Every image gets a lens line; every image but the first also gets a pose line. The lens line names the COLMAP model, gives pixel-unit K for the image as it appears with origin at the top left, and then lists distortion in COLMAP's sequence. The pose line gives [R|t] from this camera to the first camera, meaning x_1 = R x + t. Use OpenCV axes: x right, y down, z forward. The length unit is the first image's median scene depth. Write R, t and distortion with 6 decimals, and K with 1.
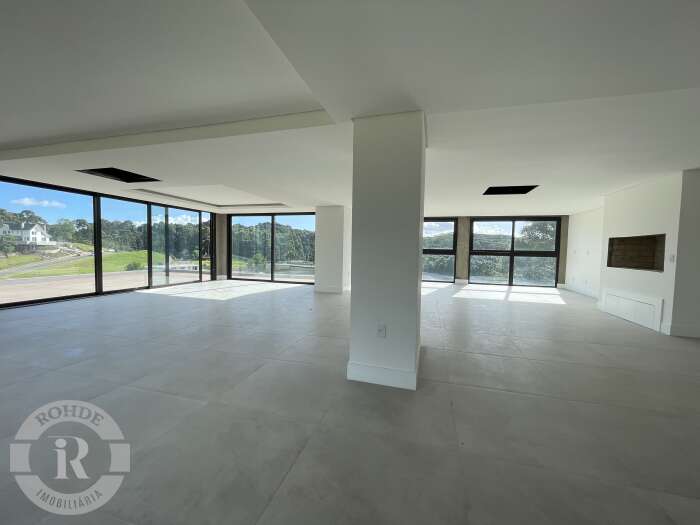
lens RADIAL K [[282.7, 0, 349.9], [0, 282.7, 262.4], [0, 0, 1]] dist [-0.001849, -0.000322]
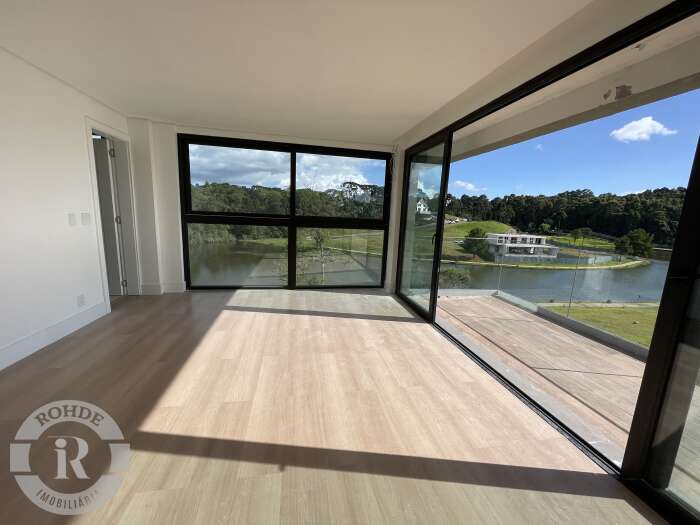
lens RADIAL K [[282.7, 0, 349.9], [0, 282.7, 262.4], [0, 0, 1]] dist [-0.001849, -0.000322]
pose [[0.453923, 0.153718, -0.877681, -0.159425], [-0.079236, 0.988068, 0.132071, 0.070022], [0.887511, 0.009593, 0.460687, 0.343428]]
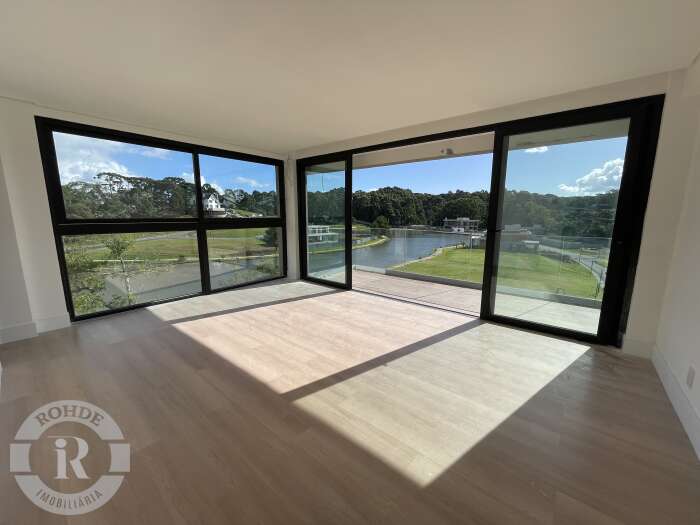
lens RADIAL K [[282.7, 0, 349.9], [0, 282.7, 262.4], [0, 0, 1]] dist [-0.001849, -0.000322]
pose [[0.918222, 0.050461, -0.392839, -0.176763], [-0.004618, 0.993147, 0.116778, 0.072358], [0.396040, -0.105414, 0.912162, 0.290457]]
